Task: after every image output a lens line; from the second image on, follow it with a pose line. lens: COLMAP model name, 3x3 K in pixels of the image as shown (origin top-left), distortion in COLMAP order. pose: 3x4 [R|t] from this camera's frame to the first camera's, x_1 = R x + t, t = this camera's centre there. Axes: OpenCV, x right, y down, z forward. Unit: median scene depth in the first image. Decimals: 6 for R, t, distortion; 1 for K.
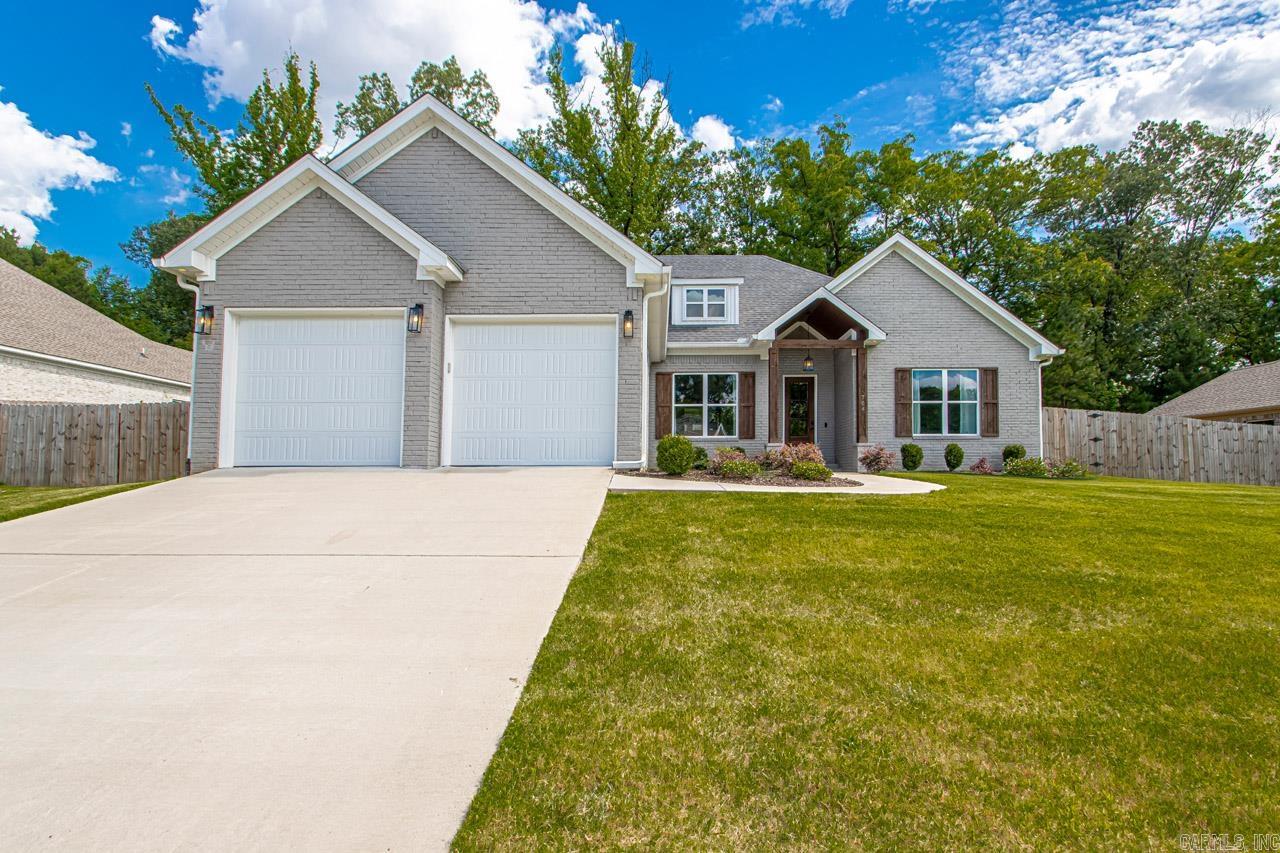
lens RADIAL K [[598.7, 0, 673.2], [0, 598.7, 420.8], [0, 0, 1]] dist [0.001428, -0.000072]
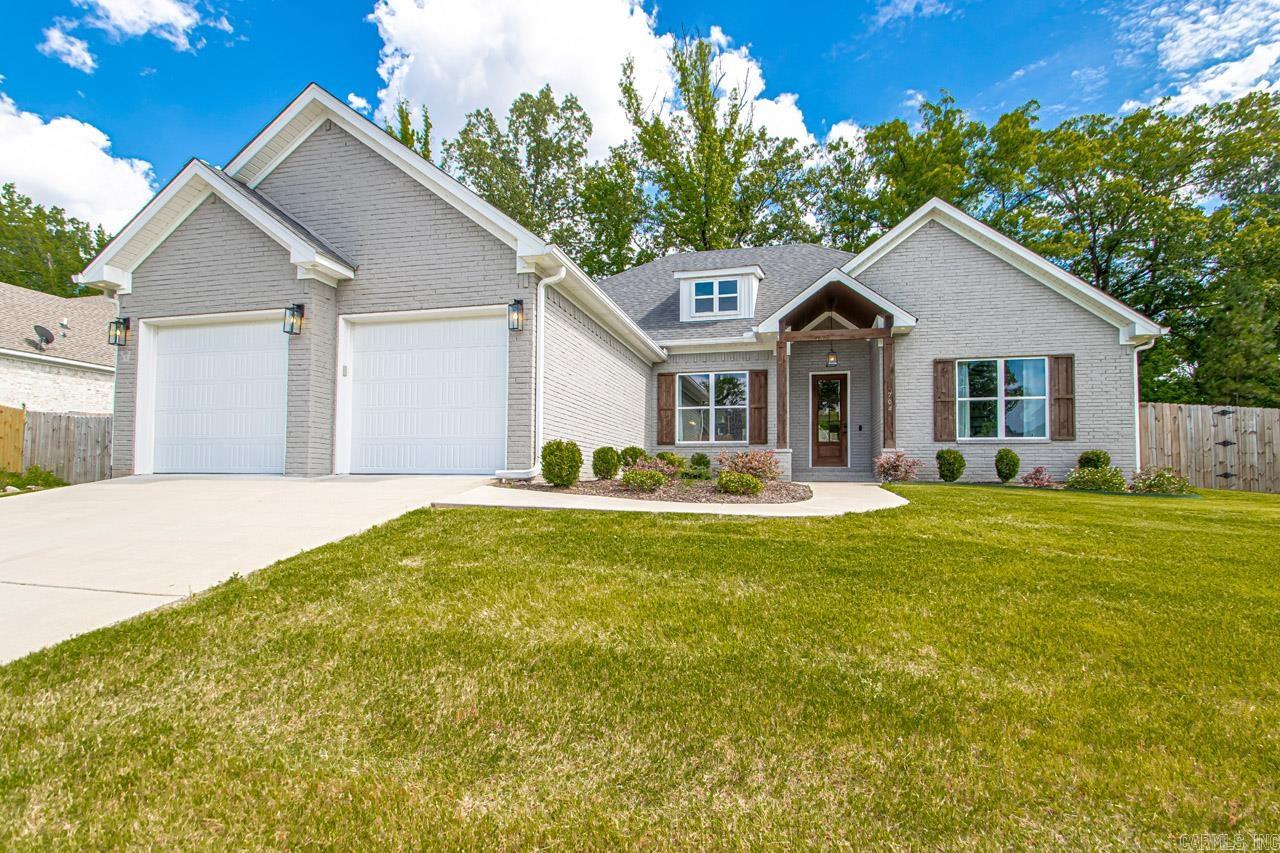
lens RADIAL K [[586.4, 0, 641.5], [0, 586.4, 432.8], [0, 0, 1]] dist [0.013208, -0.014793]
pose [[0.974131, -0.007736, -0.225853, 0.153376], [0.010083, 0.999906, 0.009239, 0.003099], [0.225761, -0.011277, 0.974117, 0.100763]]
